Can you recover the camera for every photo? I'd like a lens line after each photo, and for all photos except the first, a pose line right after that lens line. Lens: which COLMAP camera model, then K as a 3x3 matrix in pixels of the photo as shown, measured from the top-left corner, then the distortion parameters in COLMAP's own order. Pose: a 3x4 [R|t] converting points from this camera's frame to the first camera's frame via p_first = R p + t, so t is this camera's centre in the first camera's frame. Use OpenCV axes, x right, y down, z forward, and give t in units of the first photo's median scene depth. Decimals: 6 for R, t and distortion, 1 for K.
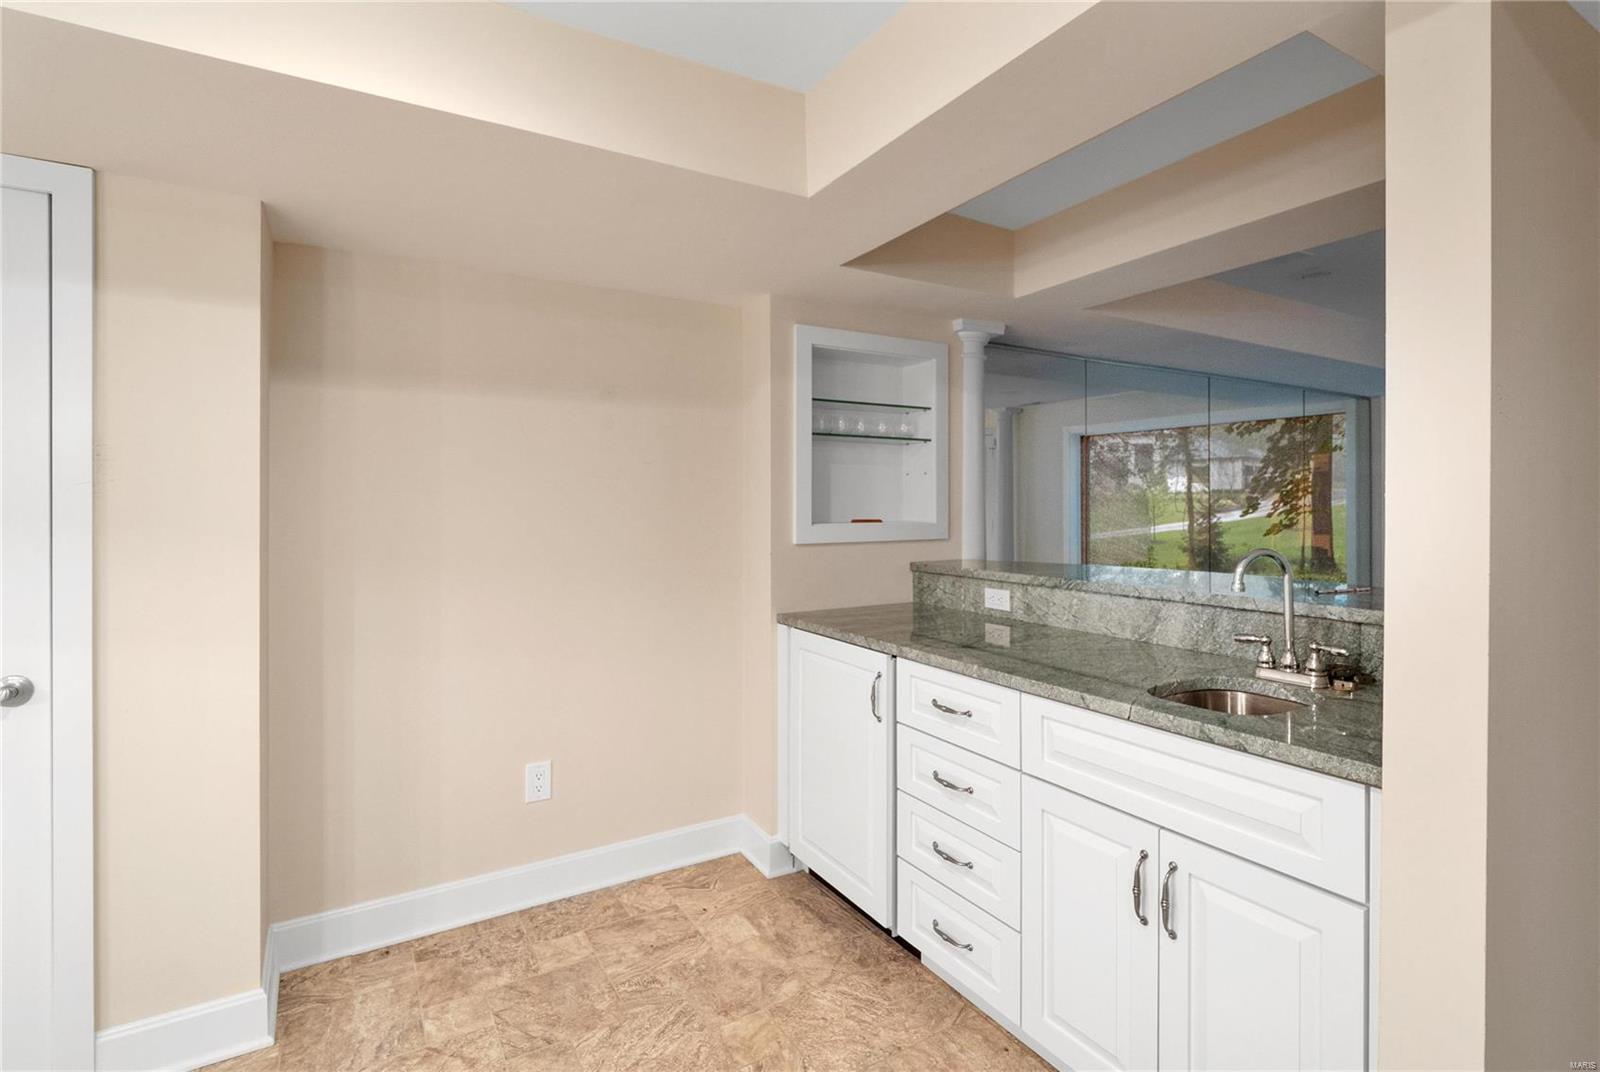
lens RADIAL K [[767.9, 0, 800.1], [0, 767.9, 501.3], [0, 0, 1]] dist [-0.000834, -0.000042]
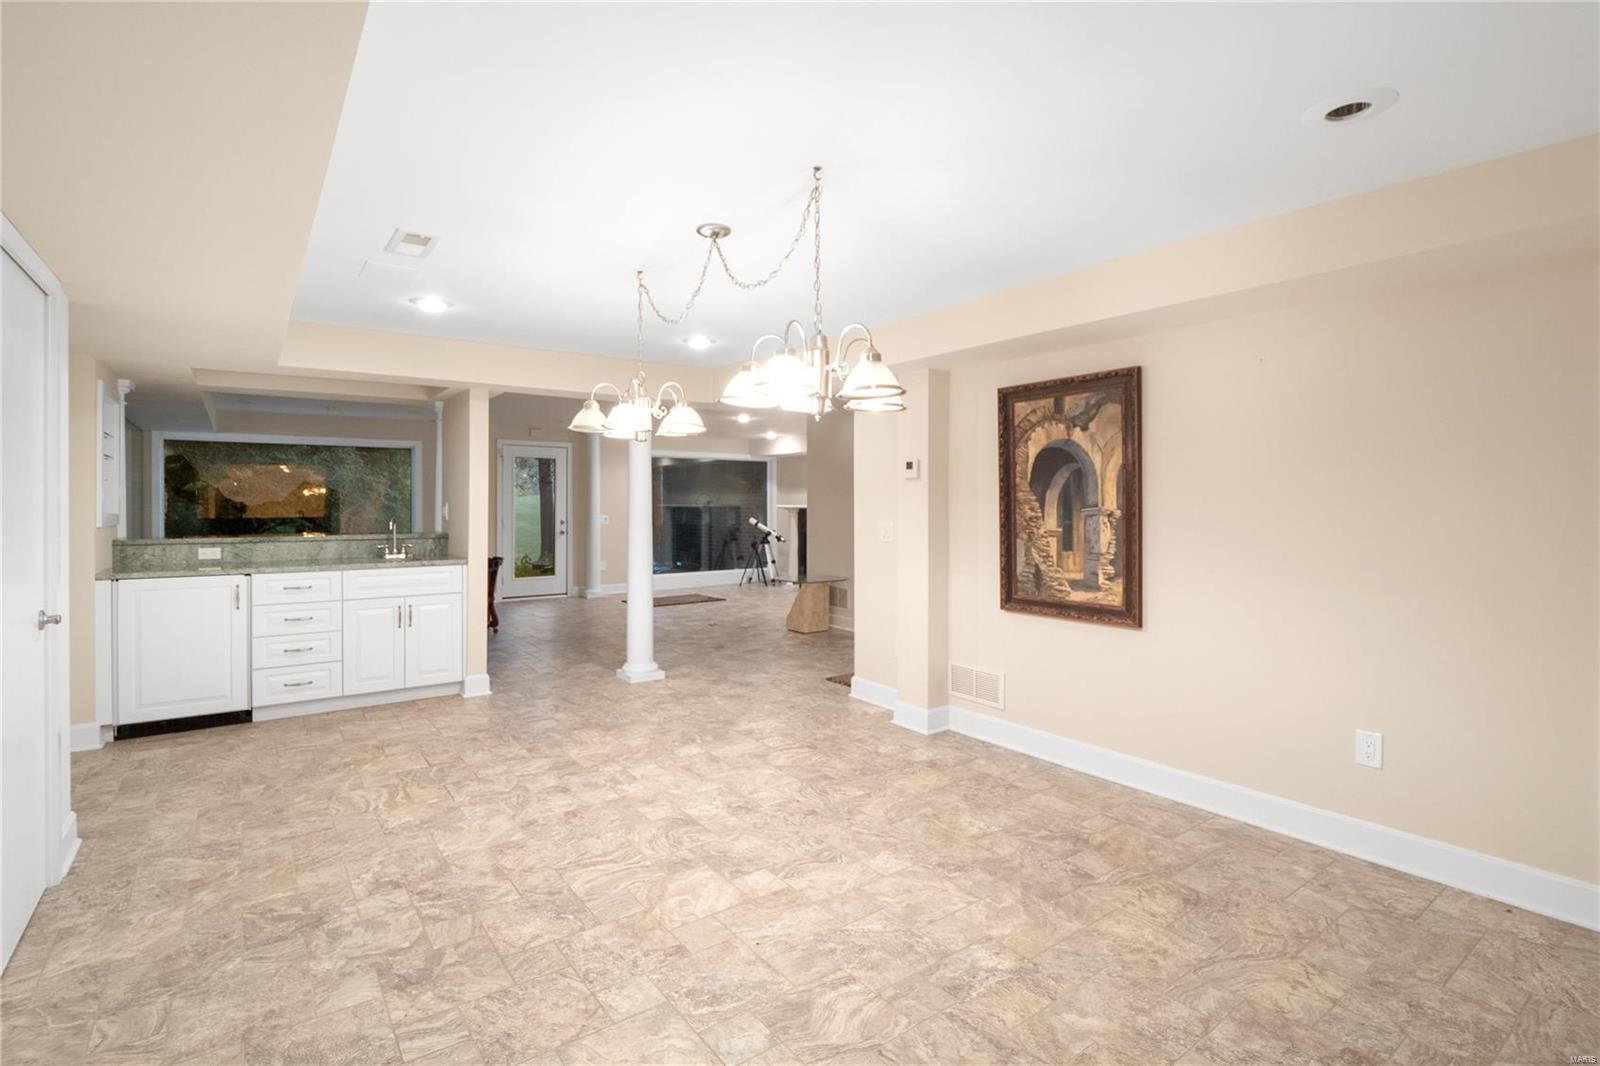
lens RADIAL K [[767.9, 0, 800.1], [0, 767.9, 498.3], [0, 0, 1]] dist [-0.000834, -0.000042]
pose [[-0.098374, 0.009407, 0.995105, -2.251803], [-0.000857, 0.999954, -0.009538, 0.016076], [-0.995149, -0.001791, -0.098361, -0.293157]]
